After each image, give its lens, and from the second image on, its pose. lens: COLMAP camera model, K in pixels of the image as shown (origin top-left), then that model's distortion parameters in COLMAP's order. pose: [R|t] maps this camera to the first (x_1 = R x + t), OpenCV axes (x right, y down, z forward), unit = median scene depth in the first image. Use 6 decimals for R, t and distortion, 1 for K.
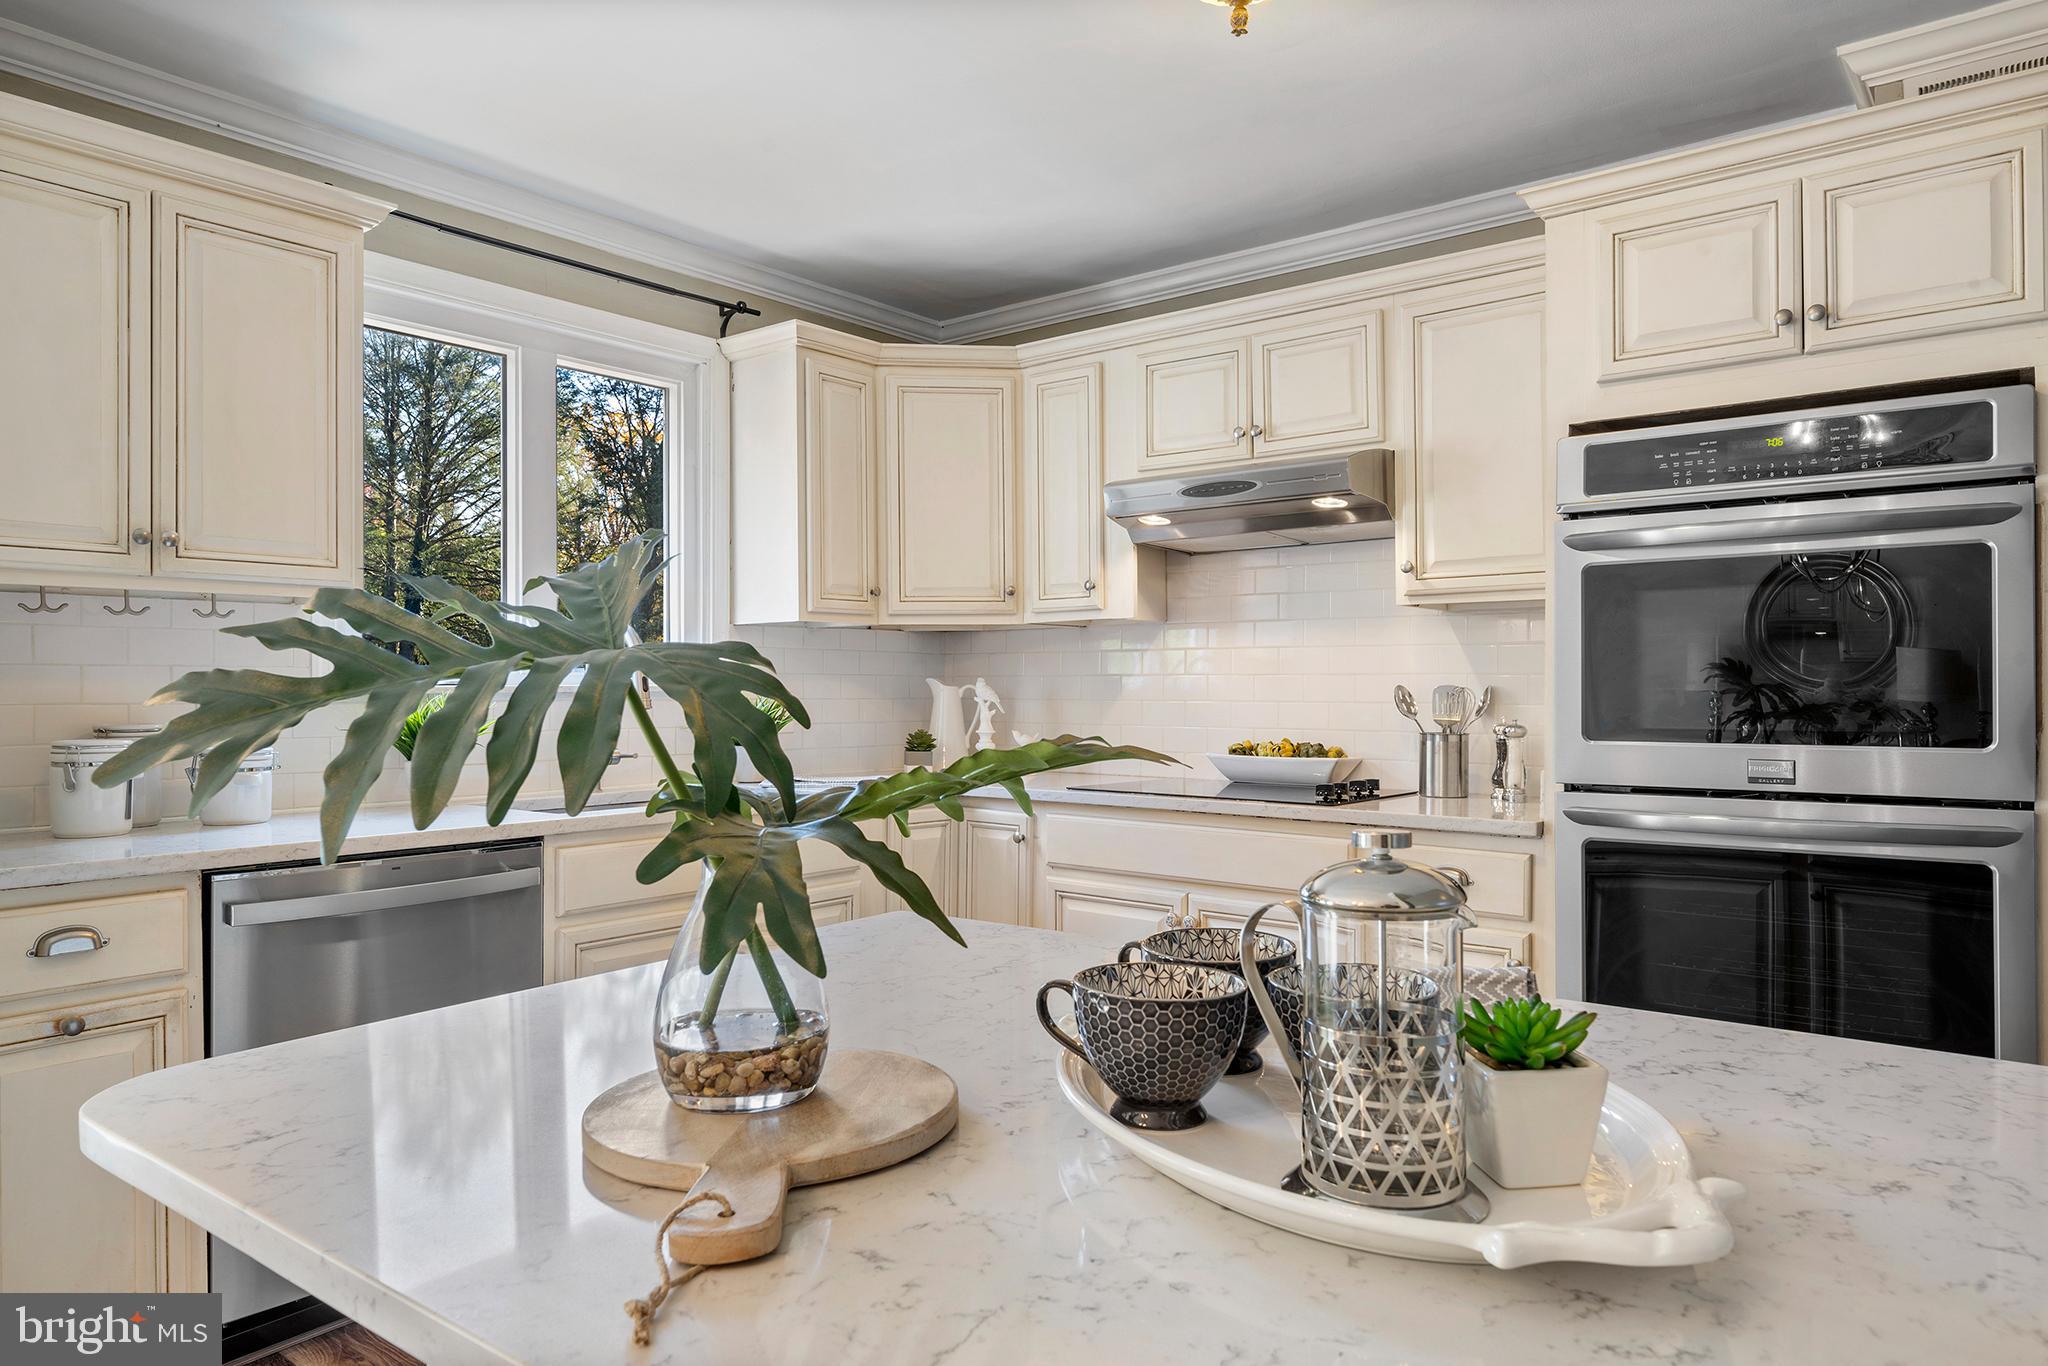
lens RADIAL K [[1297.0, 0, 1024.0], [0, 1297.0, 683.0], [0, 0, 1]] dist [0.001350, -0.000241]
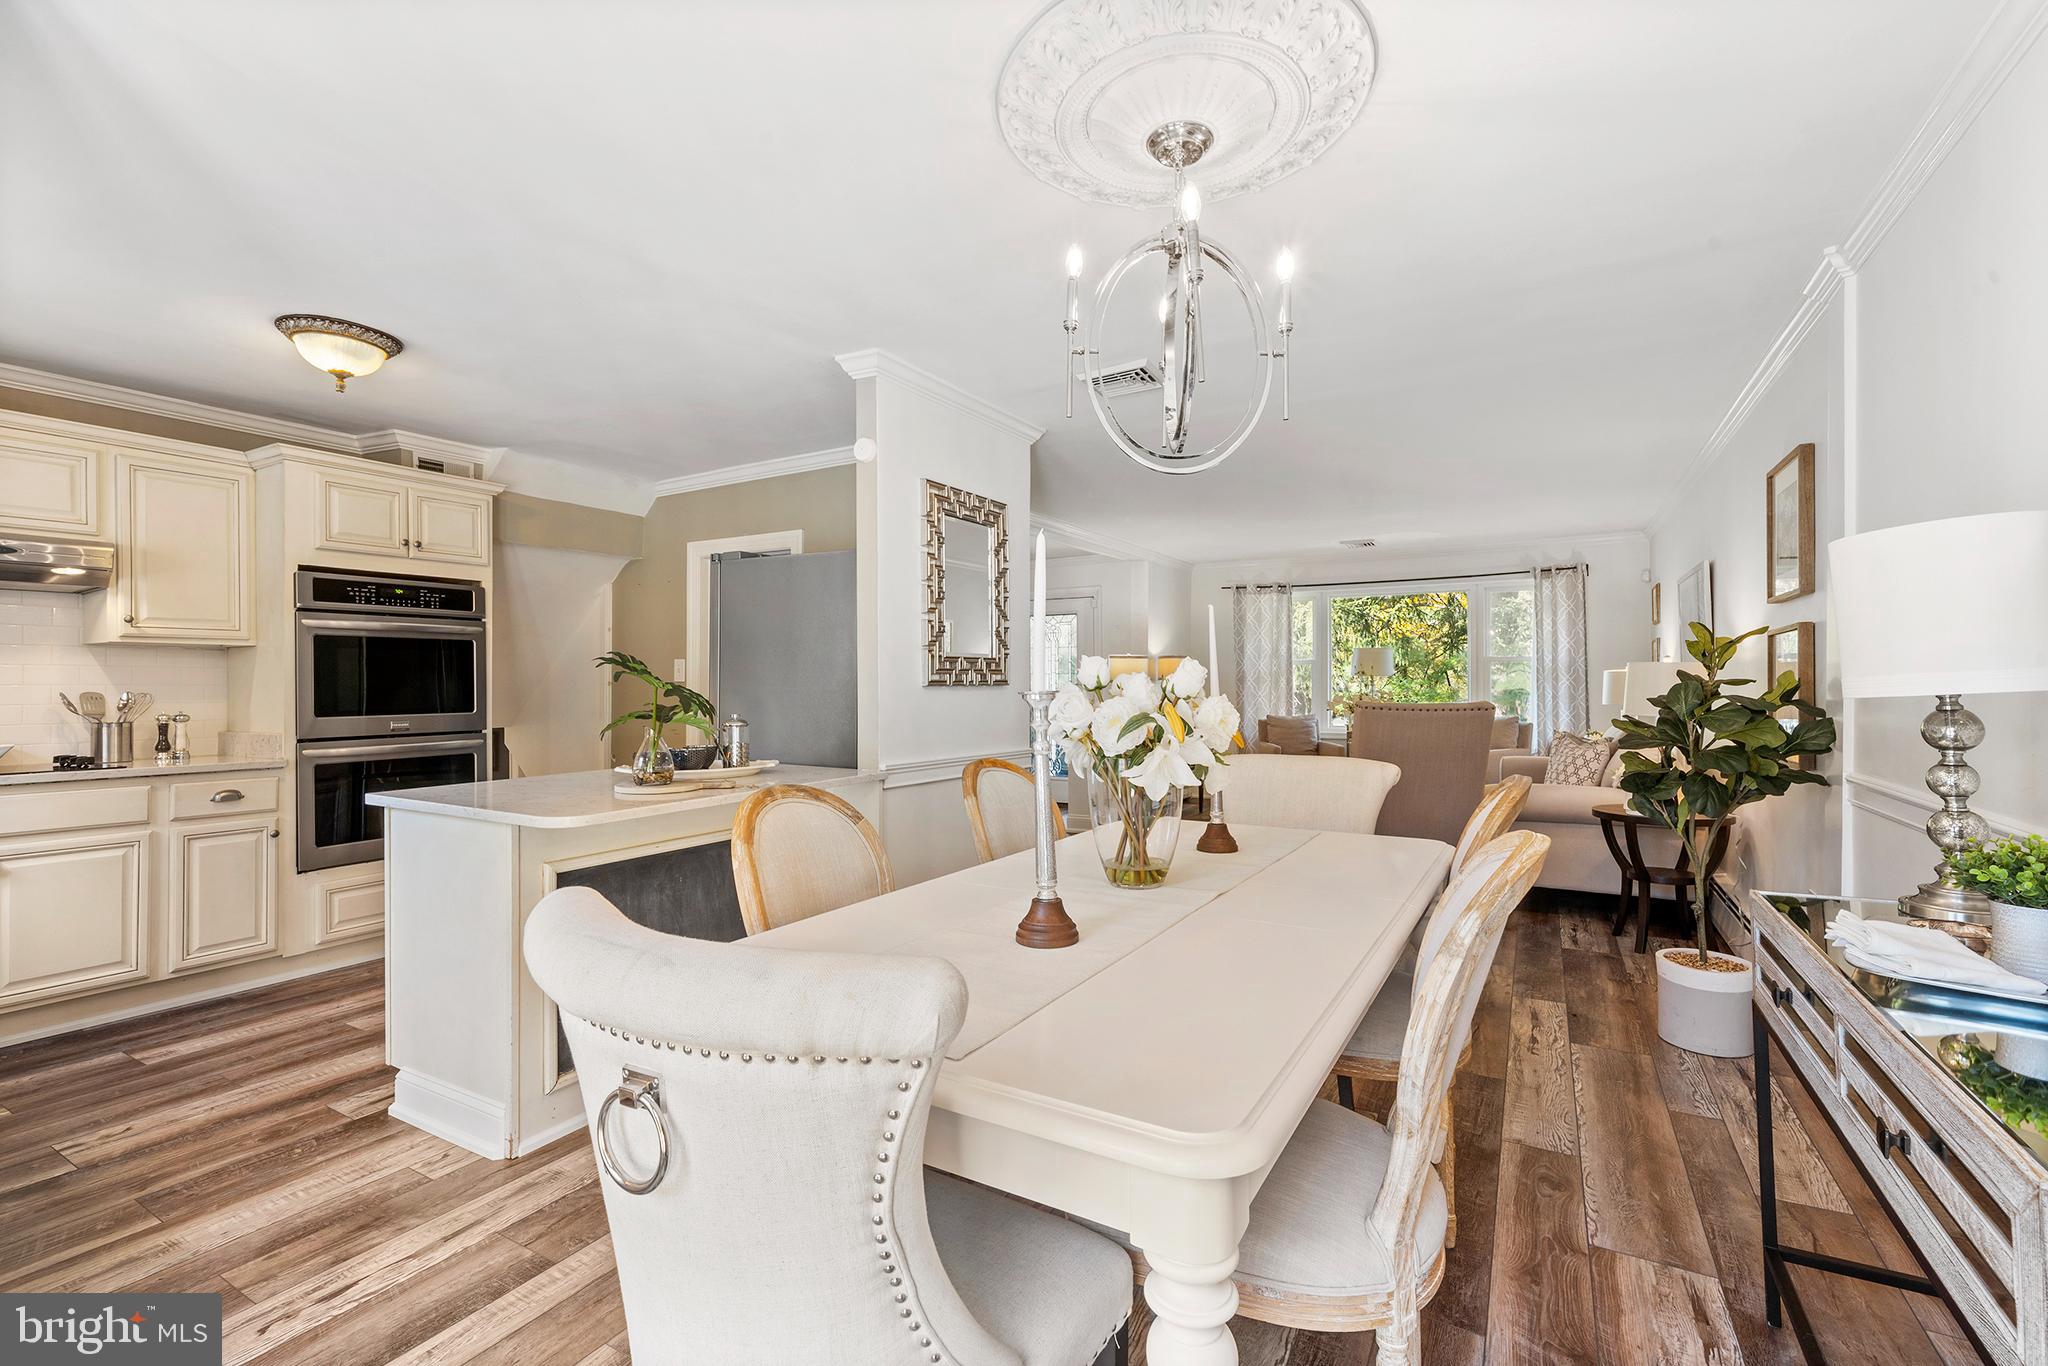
lens RADIAL K [[891.9, 0, 1024.0], [0, 891.9, 683.0], [0, 0, 1]] dist [-0.001459, -0.000320]
pose [[-0.137733, 0.002882, 0.990465, -1.165864], [0.002989, 0.999992, -0.002494, -0.004594], [-0.990465, 0.002617, -0.137740, 0.058755]]
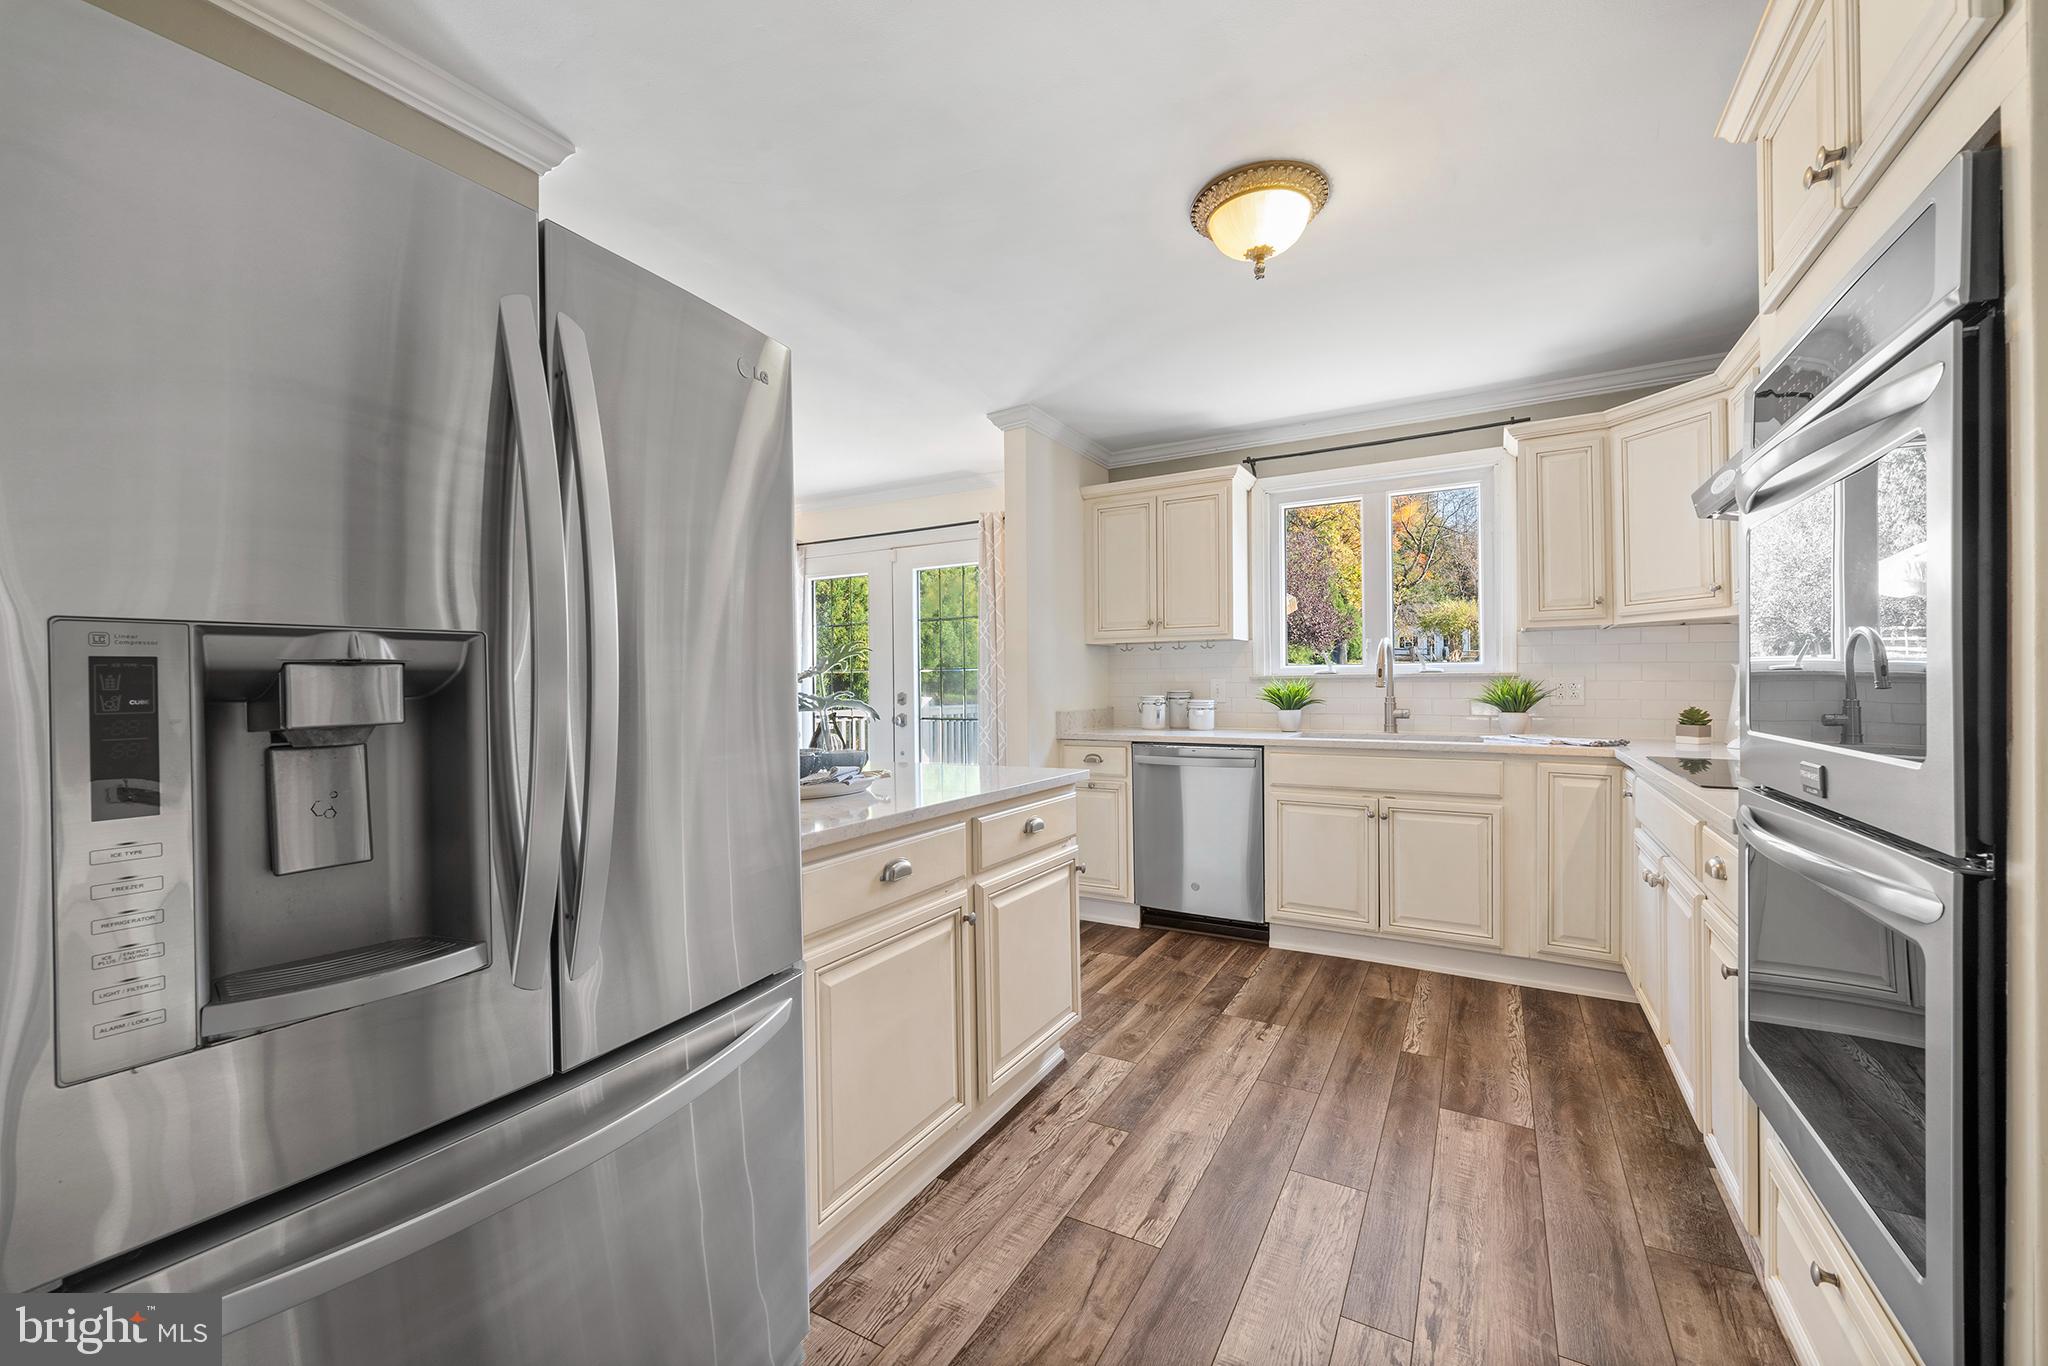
lens RADIAL K [[808.3, 0, 1024.0], [0, 808.3, 683.0], [0, 0, 1]] dist [-0.000632, -0.000028]
pose [[0.144163, 0.003557, -0.989548, 0.908760], [0.009161, 0.999946, 0.004929, 0.005378], [0.989512, -0.009776, 0.144122, 0.439414]]
